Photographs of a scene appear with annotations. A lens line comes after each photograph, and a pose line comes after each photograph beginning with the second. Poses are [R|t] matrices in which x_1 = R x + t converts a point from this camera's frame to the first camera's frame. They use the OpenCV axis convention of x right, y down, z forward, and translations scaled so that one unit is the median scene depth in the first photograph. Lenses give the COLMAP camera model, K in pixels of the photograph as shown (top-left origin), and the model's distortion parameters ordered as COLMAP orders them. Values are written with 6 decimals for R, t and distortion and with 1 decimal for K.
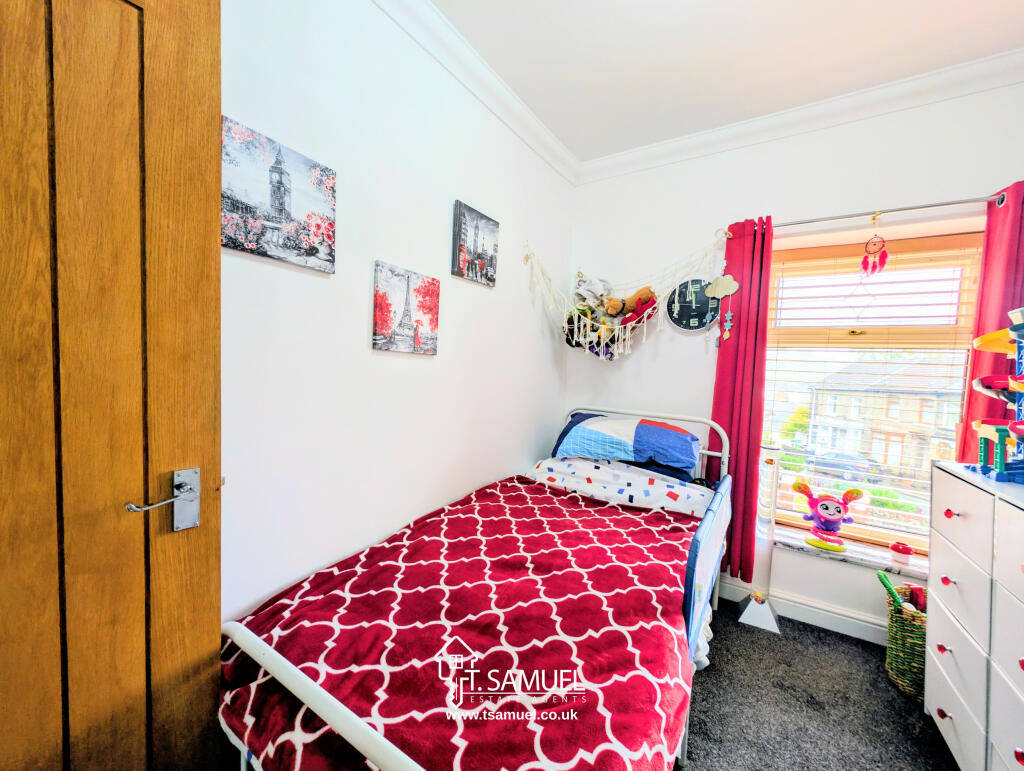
lens RADIAL K [[392.1, 0, 506.9], [0, 392.1, 386.2], [0, 0, 1]] dist [0.015895, -0.006120]
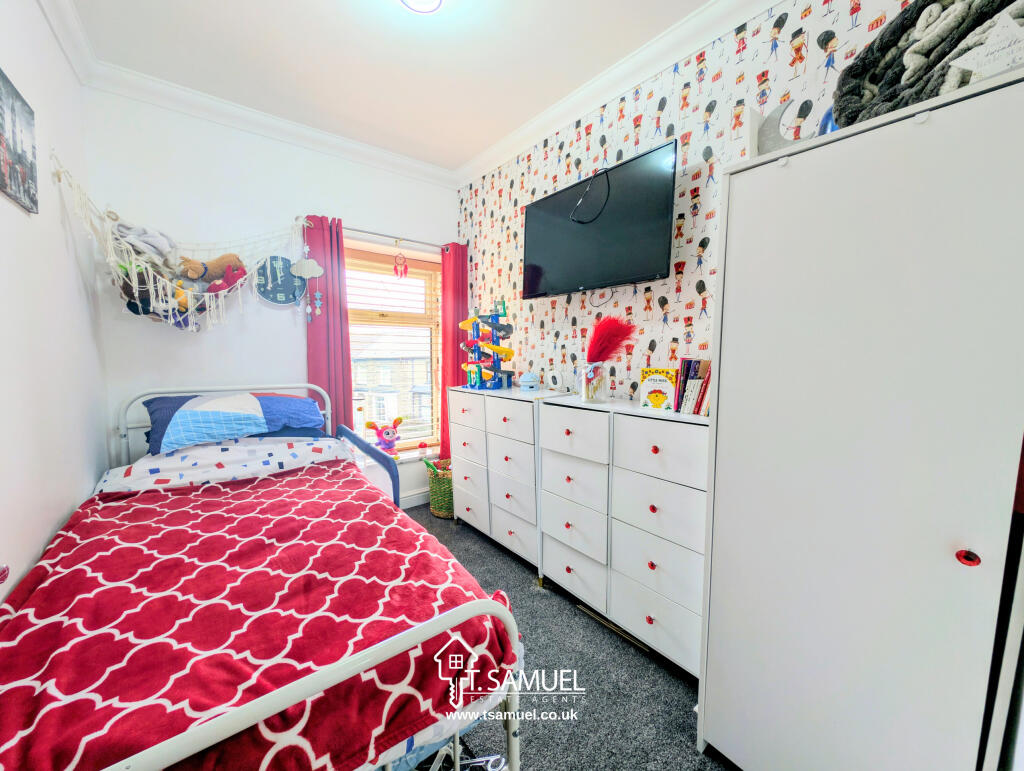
lens RADIAL K [[392.1, 0, 506.9], [0, 392.1, 386.2], [0, 0, 1]] dist [0.015895, -0.006120]
pose [[0.342997, -0.118733, 0.931802, -0.427780], [0.061366, 0.992693, 0.103903, 0.006245], [-0.937330, 0.021542, 0.347777, 0.071333]]
